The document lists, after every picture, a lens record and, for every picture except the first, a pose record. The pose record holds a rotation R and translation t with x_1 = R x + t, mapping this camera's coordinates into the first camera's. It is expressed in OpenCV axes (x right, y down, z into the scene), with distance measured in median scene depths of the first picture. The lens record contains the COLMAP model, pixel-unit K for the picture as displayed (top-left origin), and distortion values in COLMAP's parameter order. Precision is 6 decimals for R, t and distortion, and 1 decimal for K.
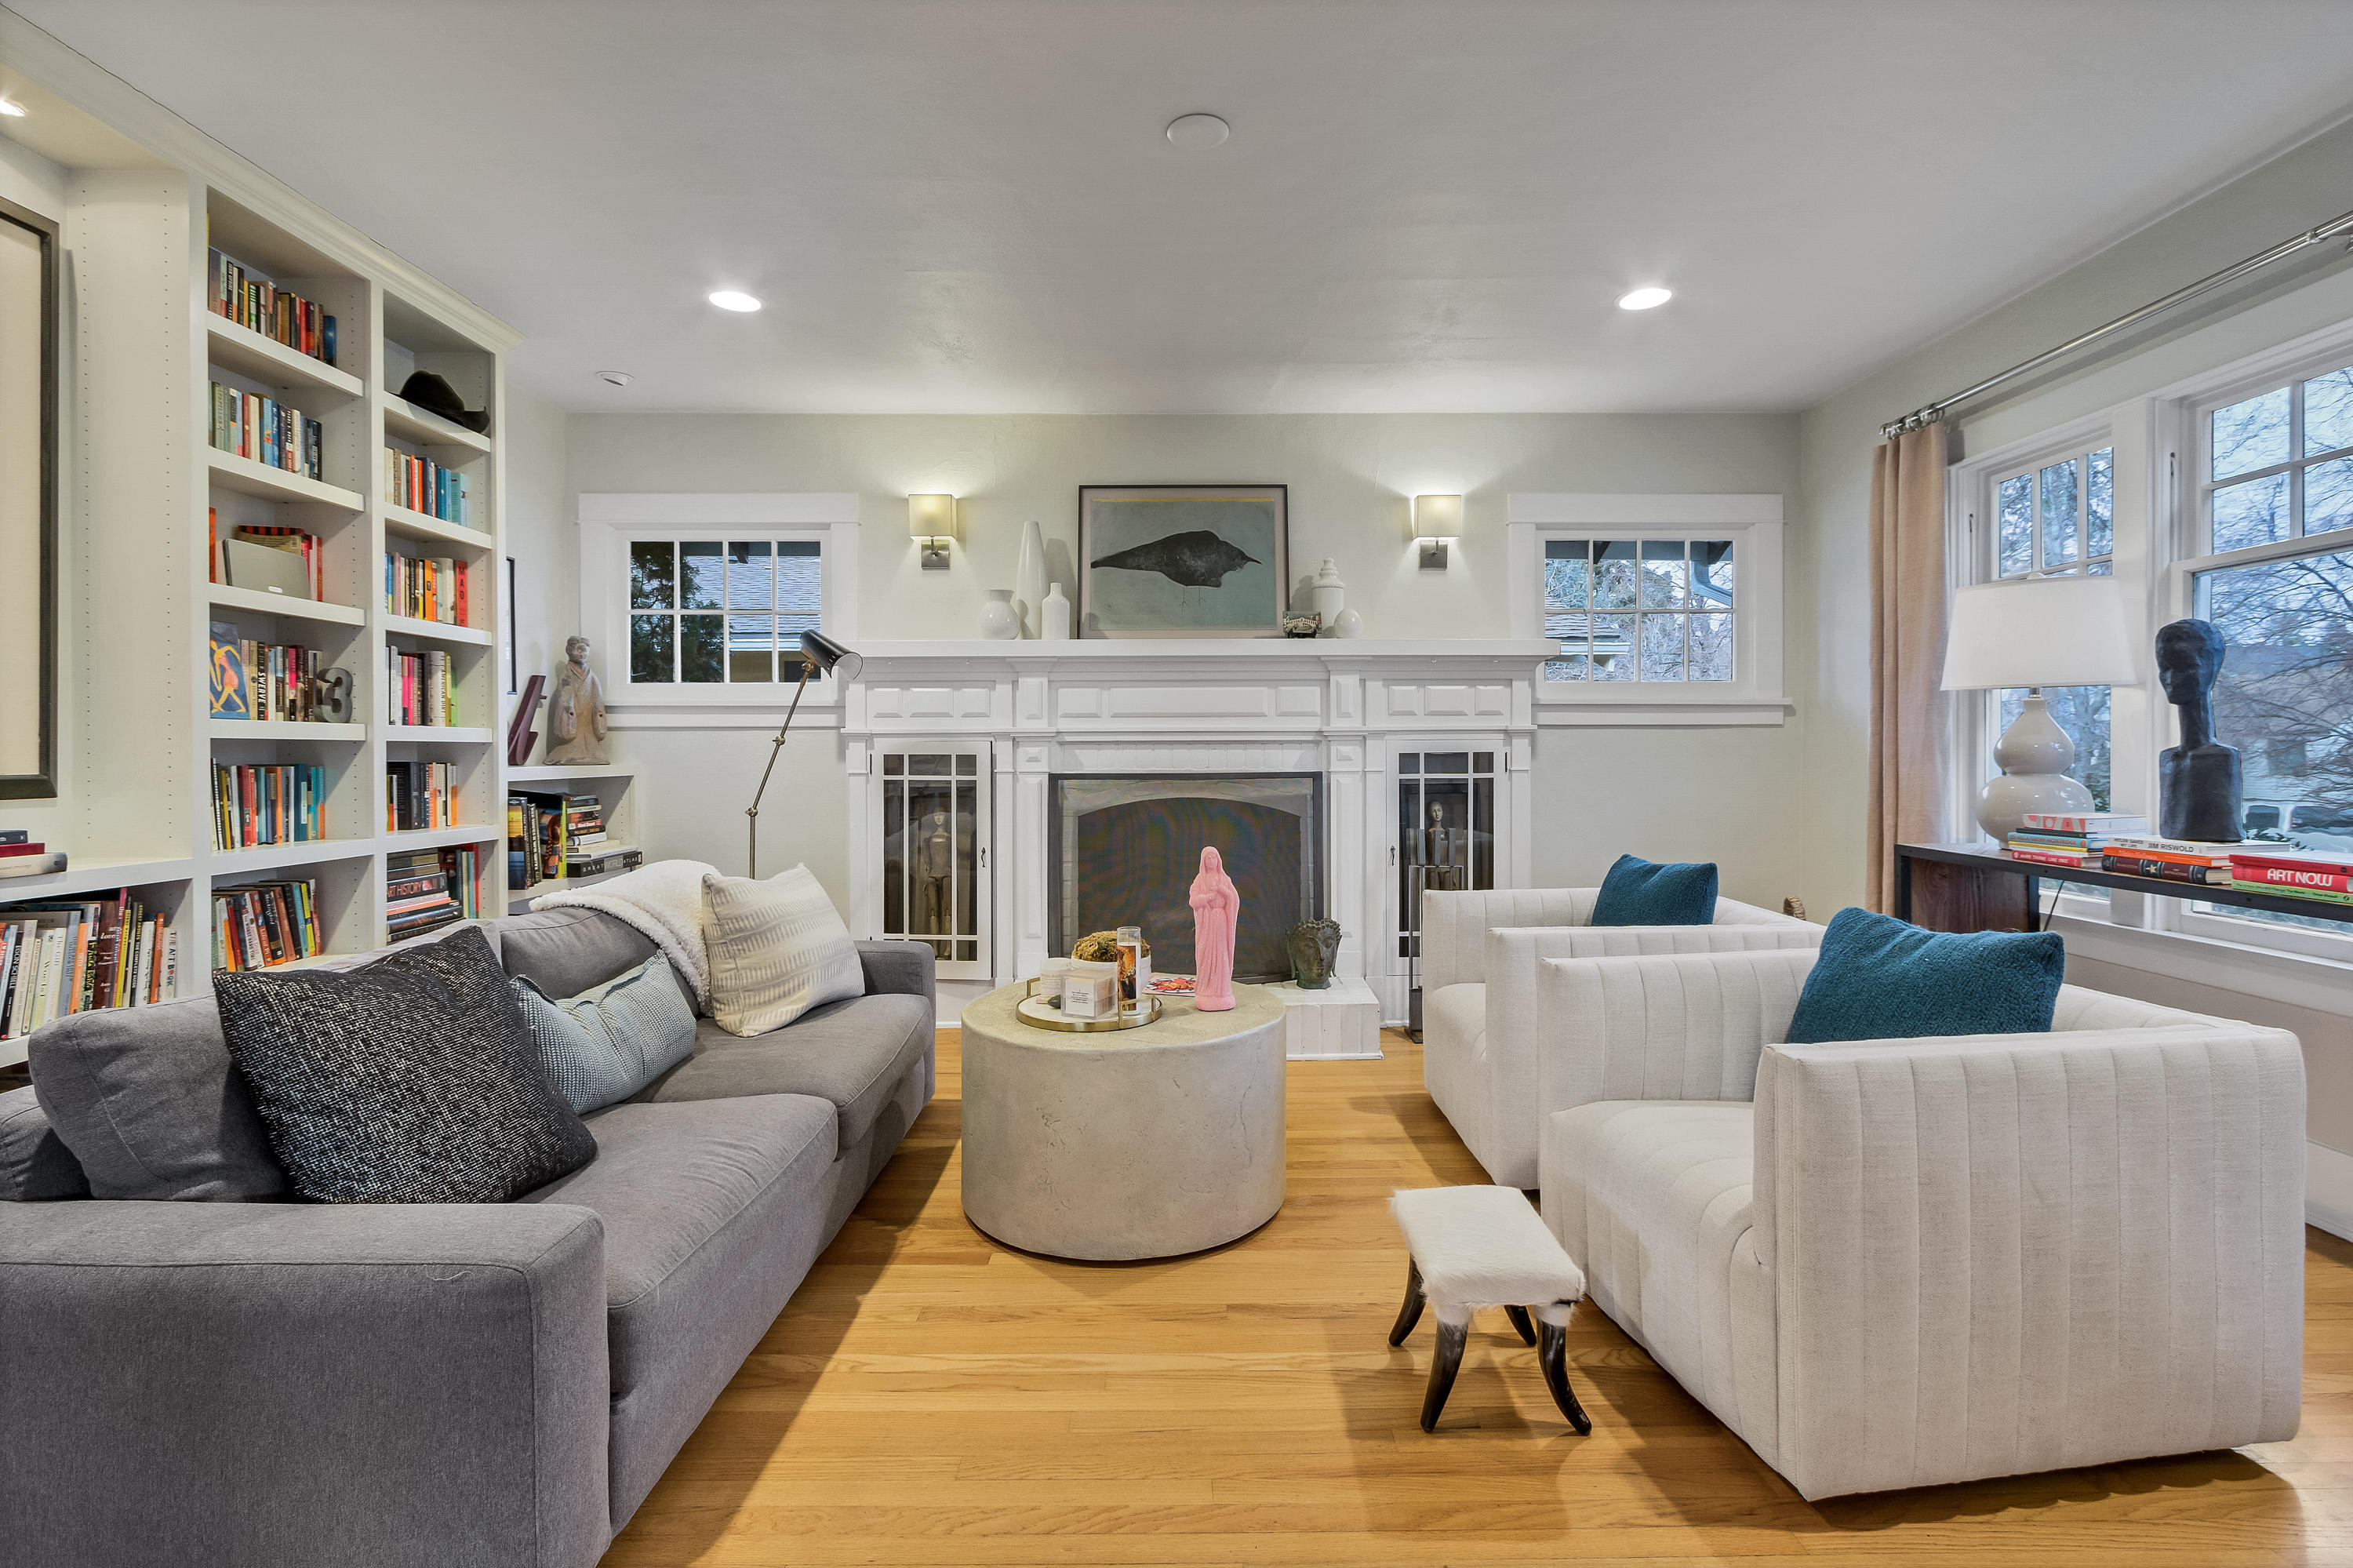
lens RADIAL K [[1083.4, 0, 1182.7], [0, 1083.4, 771.6], [0, 0, 1]] dist [-0.000795, 0.000072]
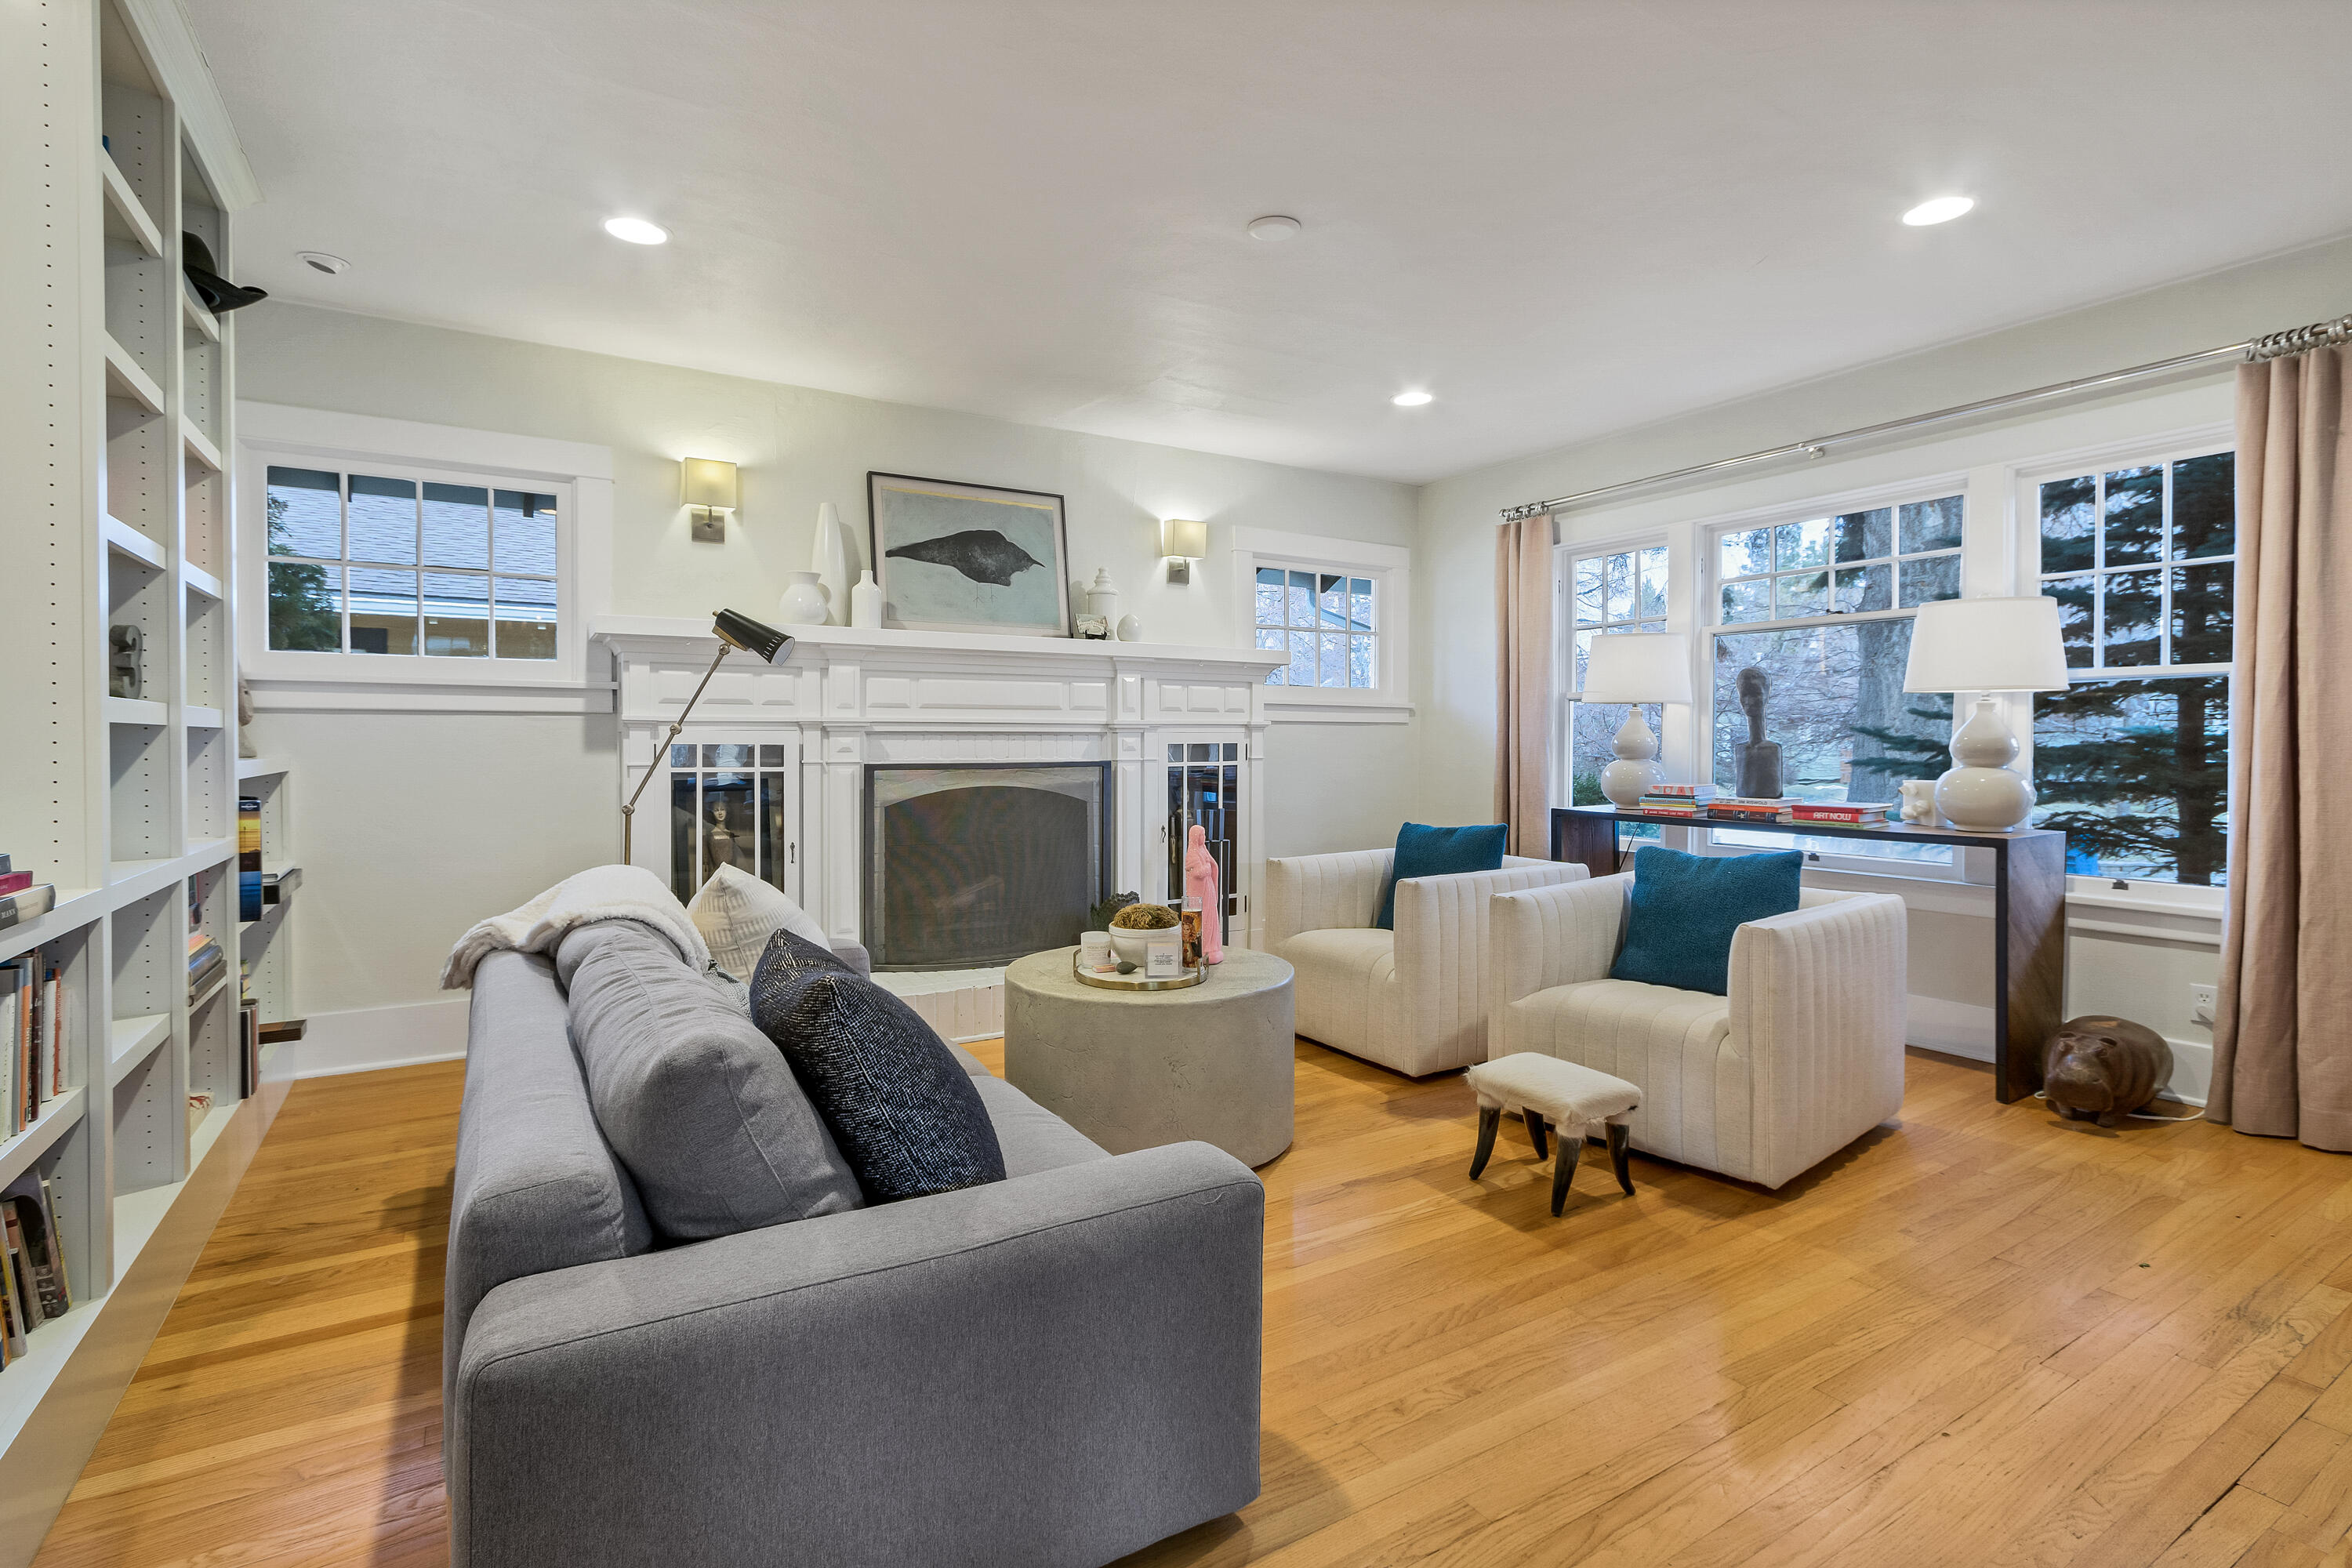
lens RADIAL K [[1082.9, 0, 1190.9], [0, 1082.9, 768.0], [0, 0, 1]] dist [-0.000795, 0.000072]
pose [[0.859286, -0.009443, 0.511408, -0.367017], [0.006088, 0.999948, 0.008234, -0.001052], [-0.511459, -0.003961, 0.859298, 0.005660]]
